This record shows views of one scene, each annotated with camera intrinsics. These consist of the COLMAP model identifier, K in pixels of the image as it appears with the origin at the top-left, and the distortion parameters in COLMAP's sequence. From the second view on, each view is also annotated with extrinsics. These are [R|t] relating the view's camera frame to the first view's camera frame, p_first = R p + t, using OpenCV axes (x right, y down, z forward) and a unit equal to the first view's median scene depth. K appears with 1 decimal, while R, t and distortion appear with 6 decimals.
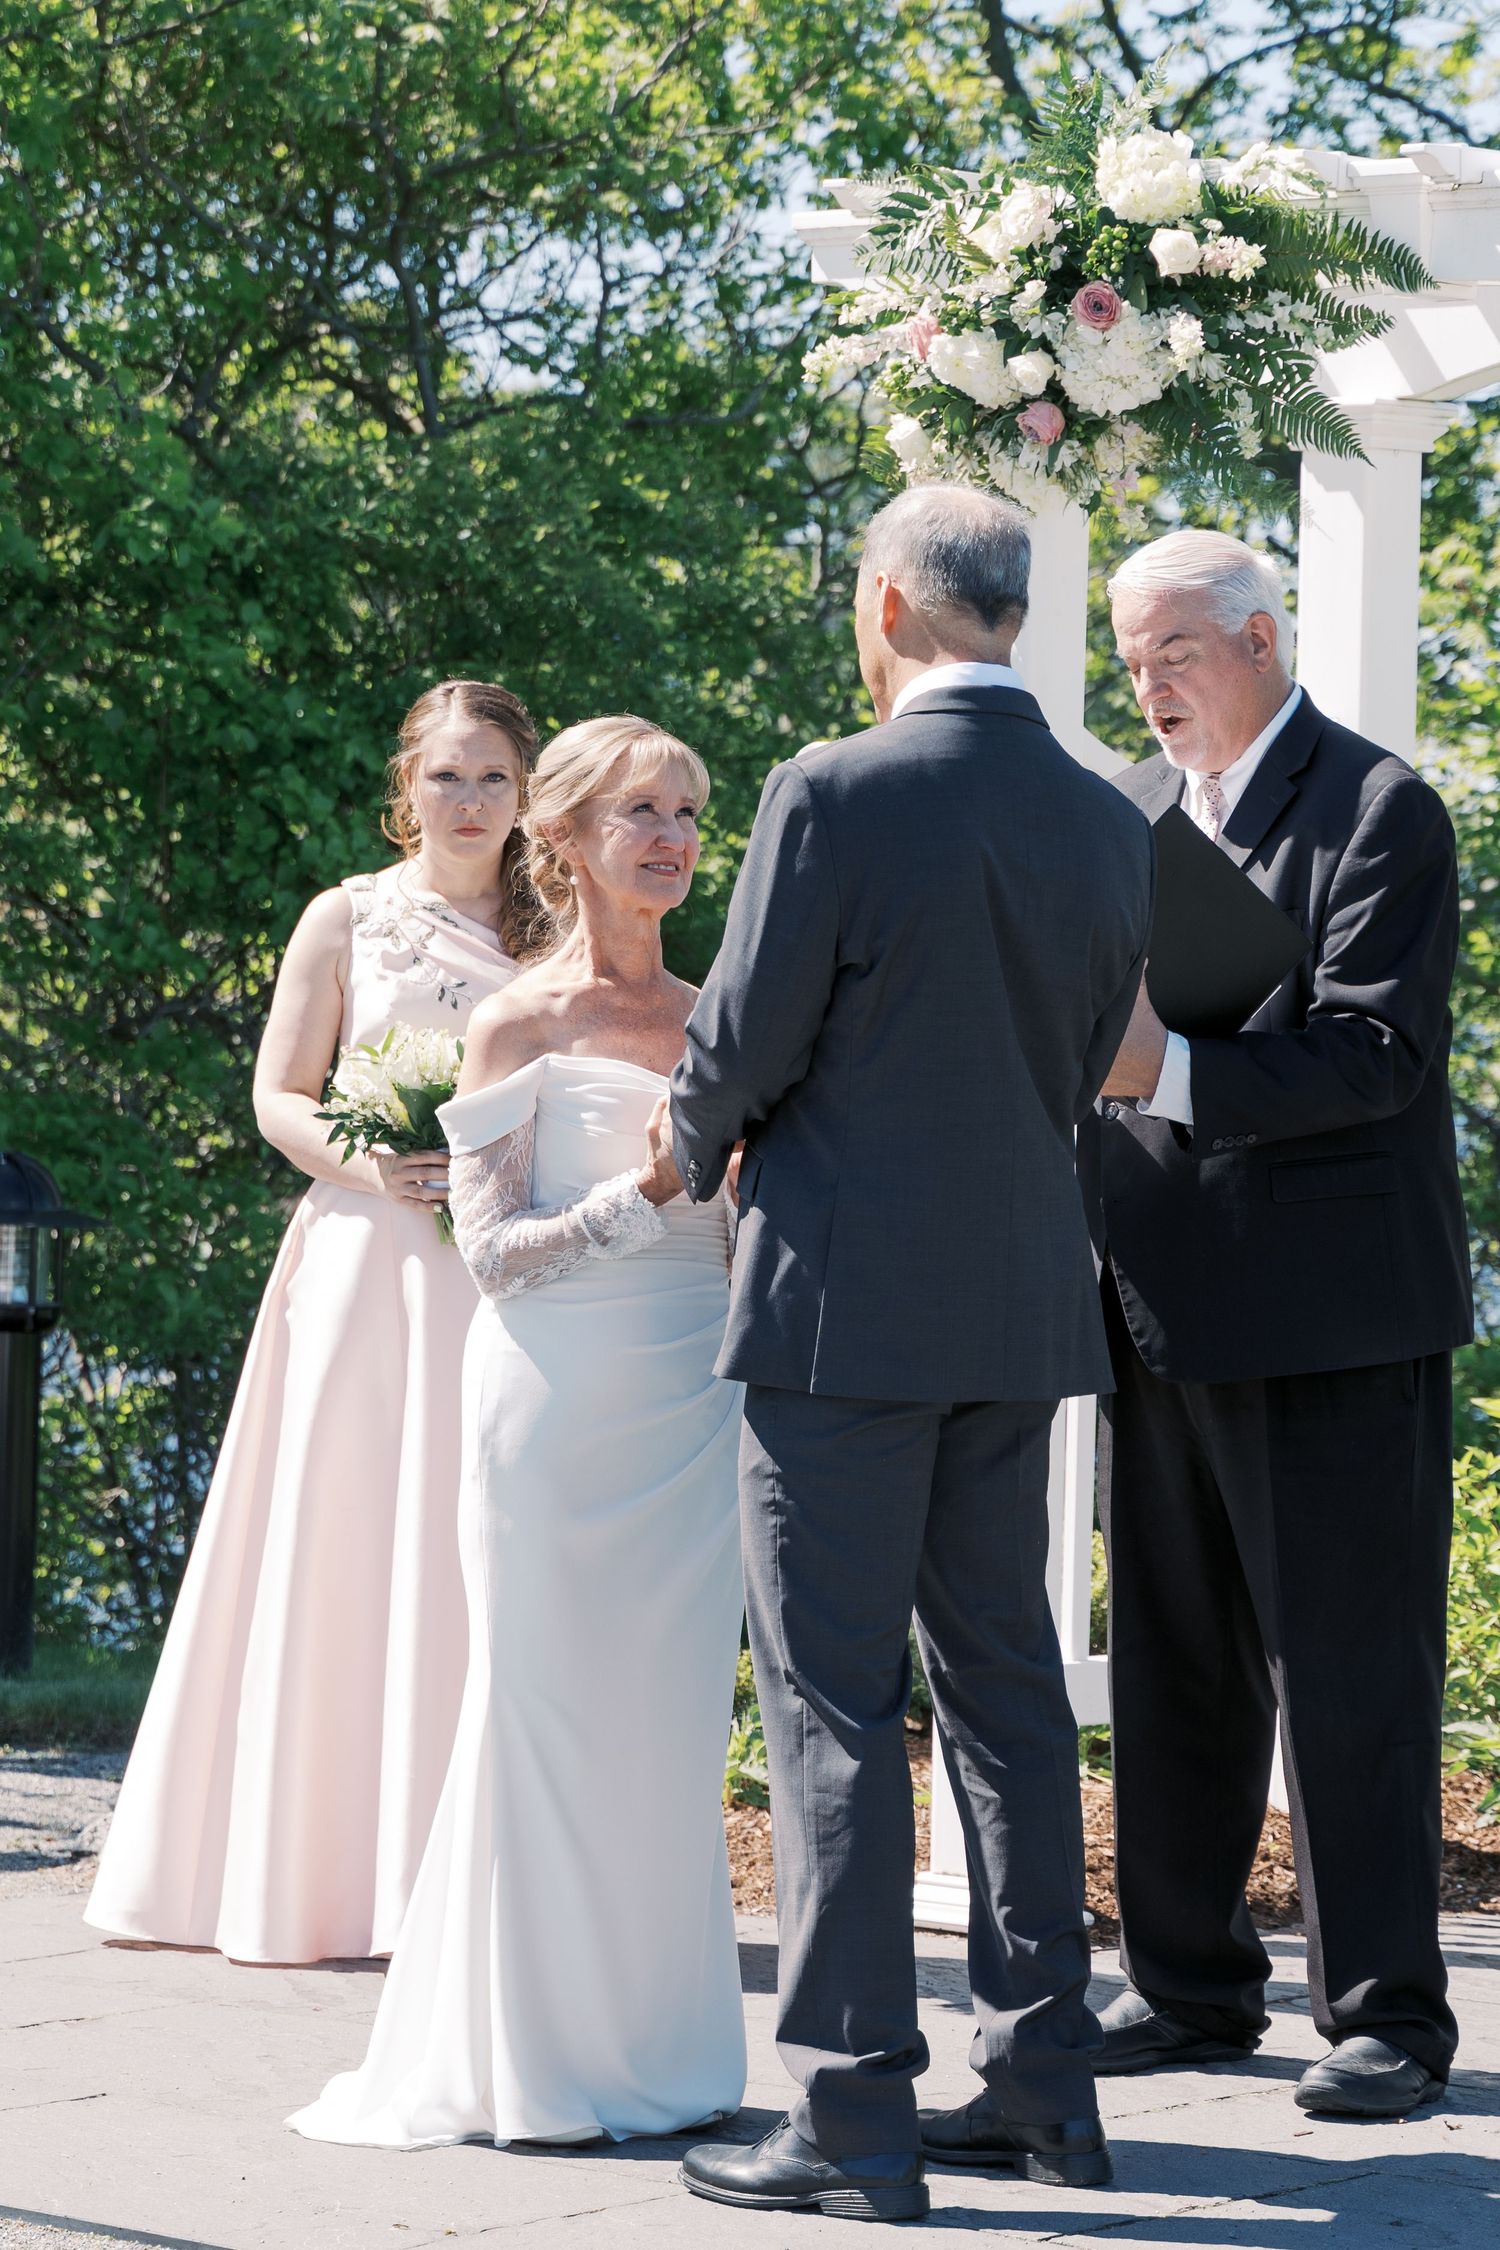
lens RADIAL K [[9857.0, 0, 750.0], [0, 9857.0, 1125.0], [0, 0, 1]] dist [-0.305378, 1.827196]
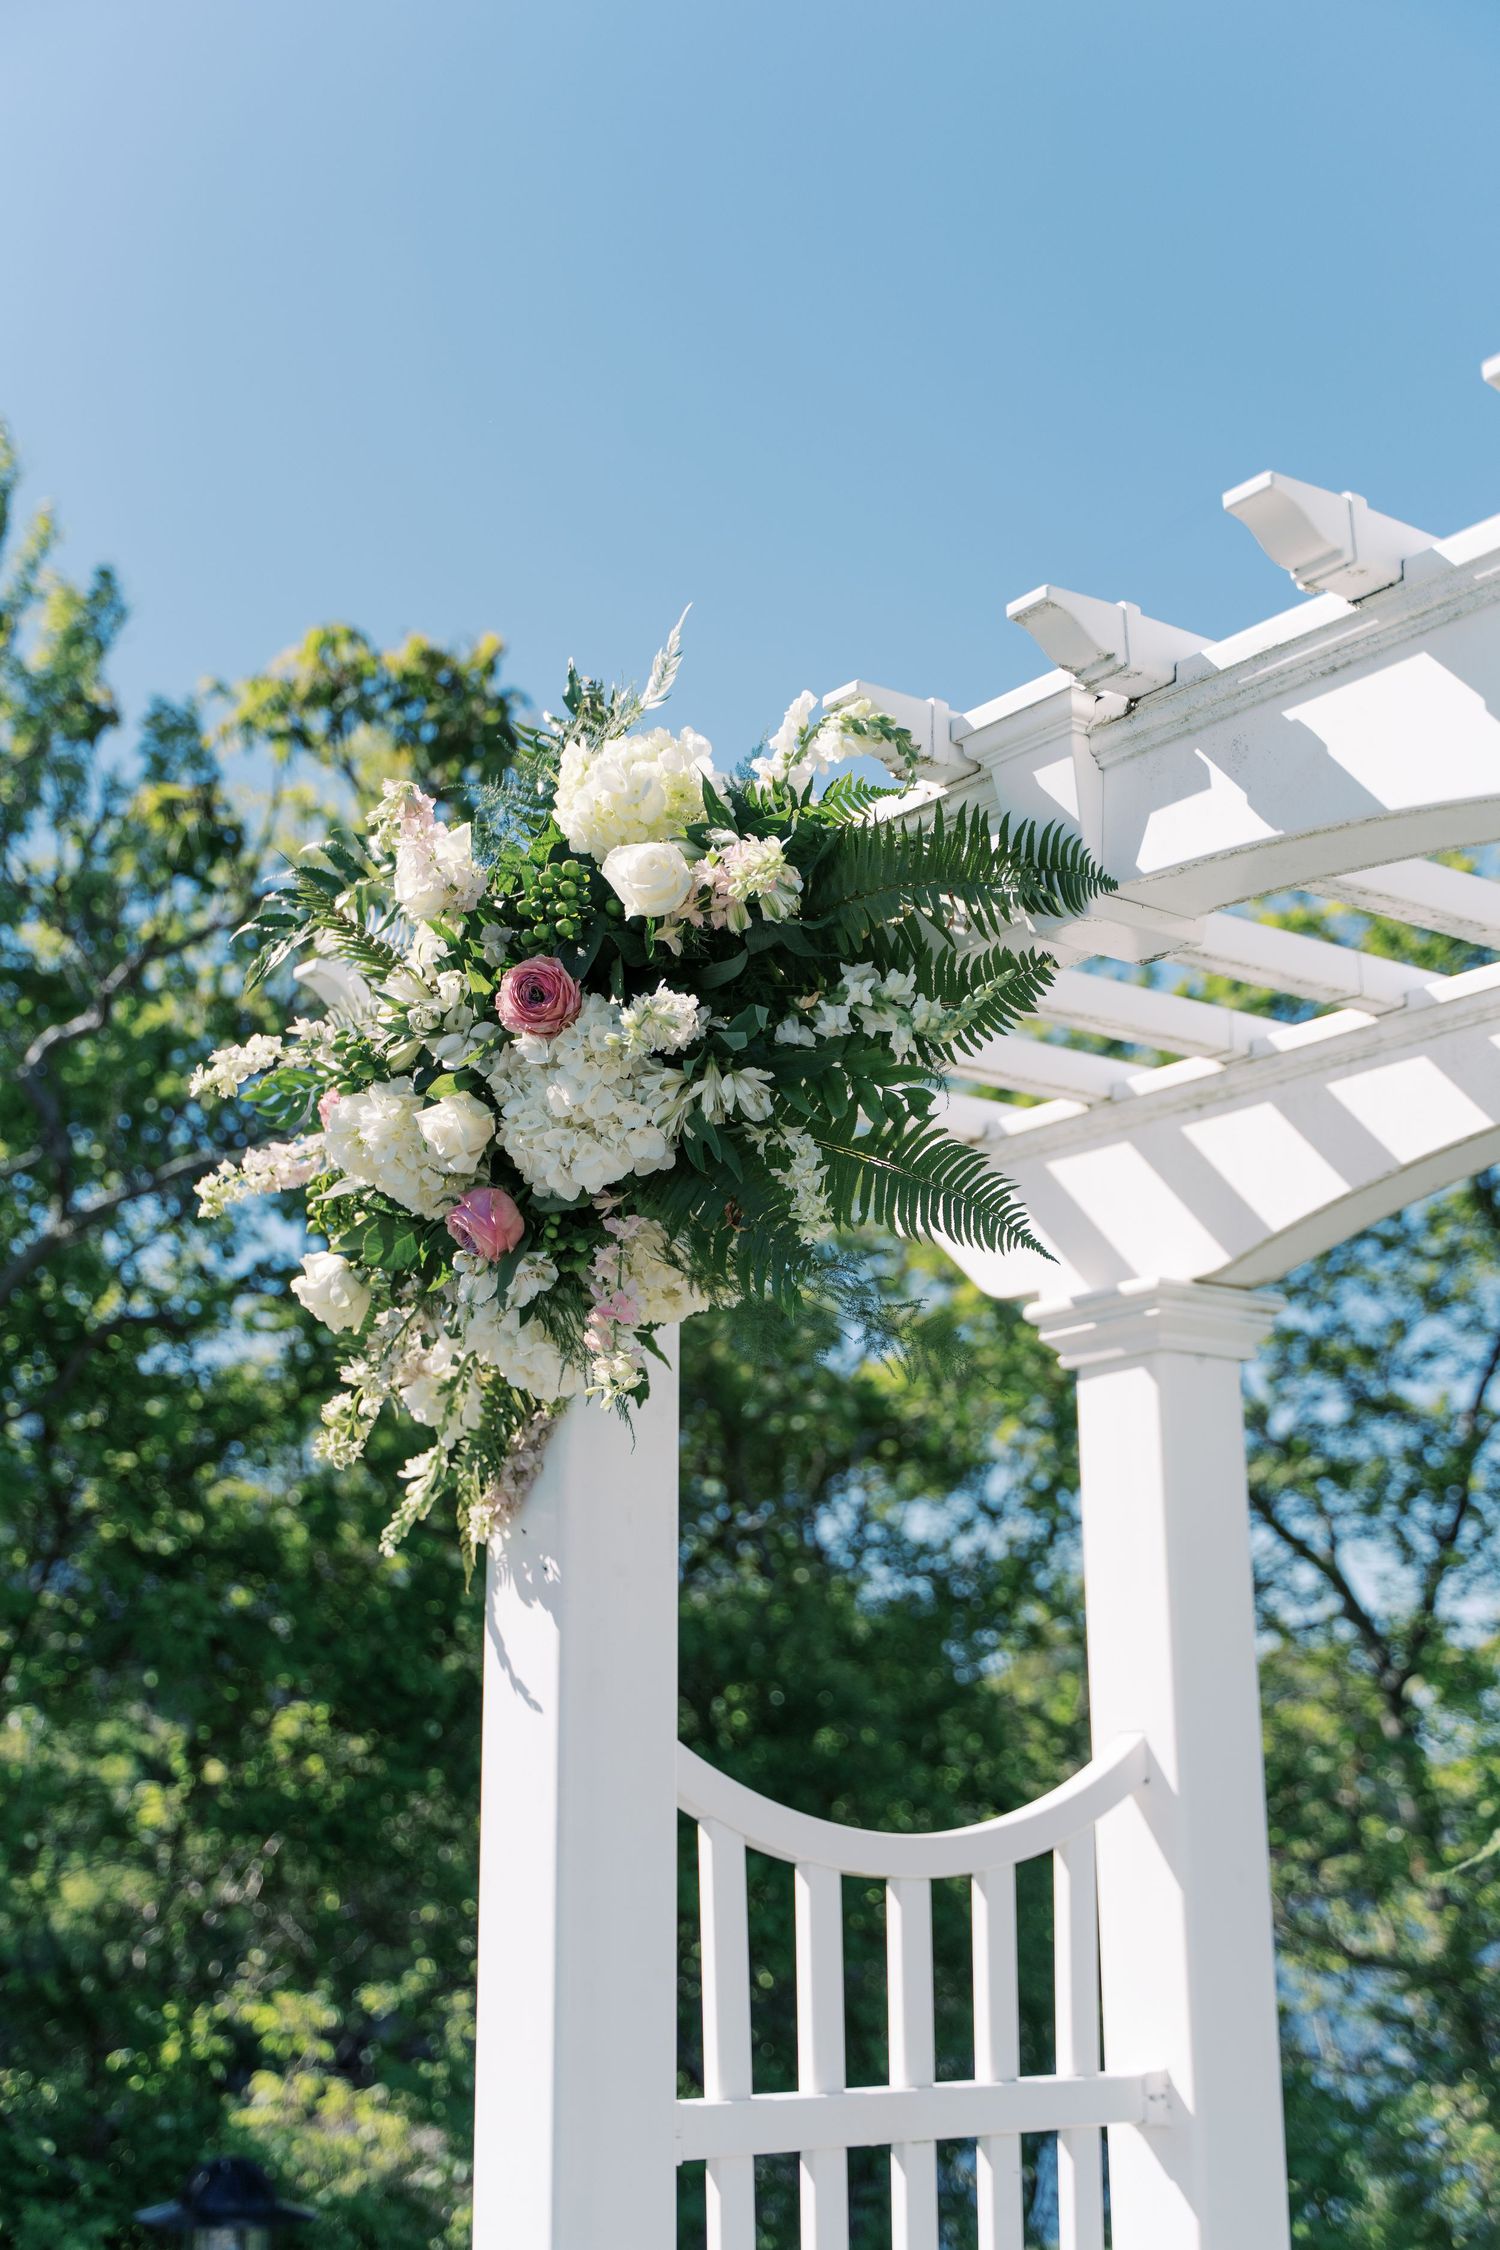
lens RADIAL K [[2850.3, 0, 750.0], [0, 2850.3, 1125.0], [0, 0, 1]] dist [-0.016767, -0.004979]
pose [[0.986993, -0.063547, -0.147668, 0.071380], [0.025237, 0.968416, -0.248061, -0.034283], [0.158767, 0.241108, 0.957423, 0.840361]]
